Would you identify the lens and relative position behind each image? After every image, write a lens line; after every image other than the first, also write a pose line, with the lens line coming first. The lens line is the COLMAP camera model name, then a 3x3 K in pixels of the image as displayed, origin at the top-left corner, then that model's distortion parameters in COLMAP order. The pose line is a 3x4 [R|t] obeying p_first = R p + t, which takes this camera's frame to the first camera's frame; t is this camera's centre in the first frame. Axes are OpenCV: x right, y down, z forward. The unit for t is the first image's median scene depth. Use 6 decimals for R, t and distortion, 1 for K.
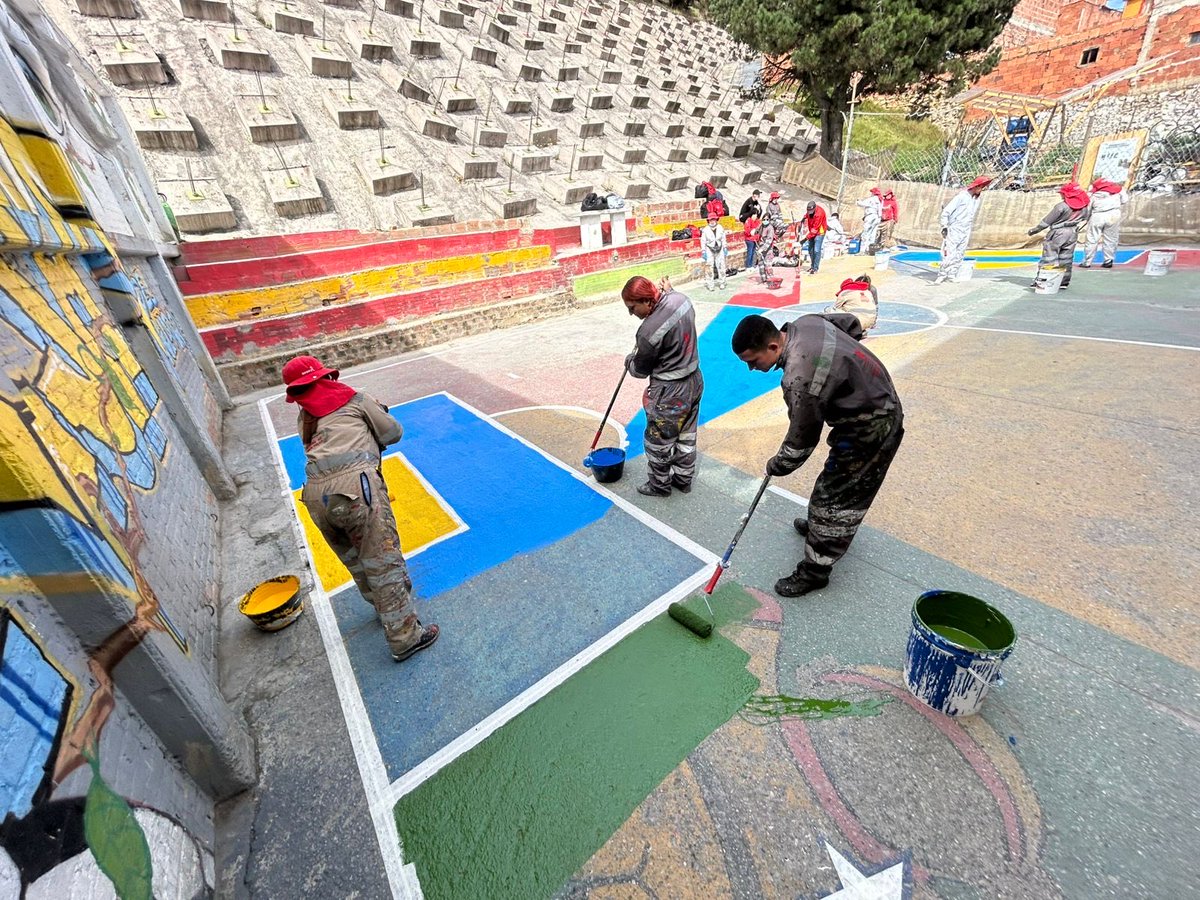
lens RADIAL K [[487.7, 0, 597.9], [0, 487.7, 452.0], [0, 0, 1]] dist [-0.002332, -0.000387]
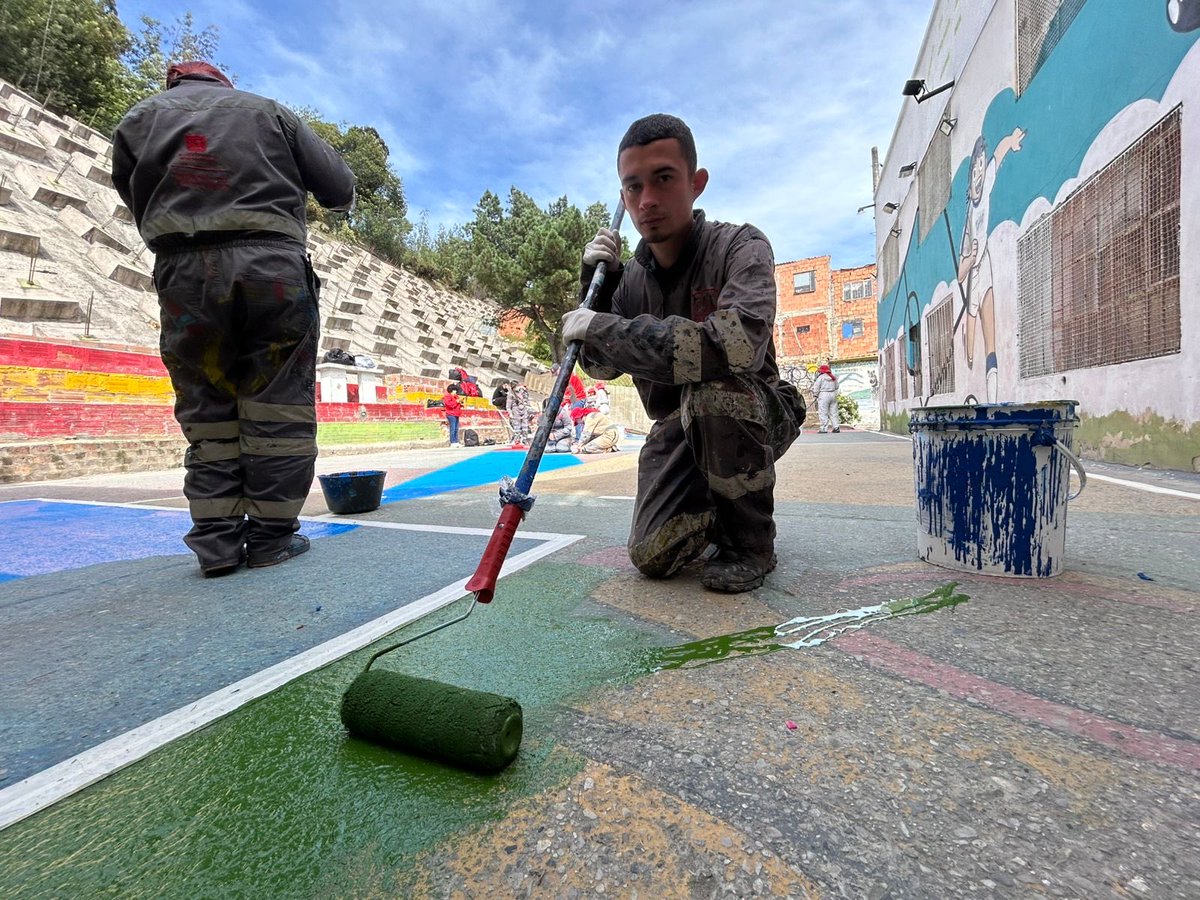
lens RADIAL K [[487.7, 0, 597.9], [0, 487.7, 452.0], [0, 0, 1]] dist [-0.002332, -0.000387]
pose [[0.883677, 0.041144, 0.466286, 0.001665], [0.164968, 0.904846, -0.392479, 0.063288], [-0.438065, 0.423746, 0.792804, 0.084146]]
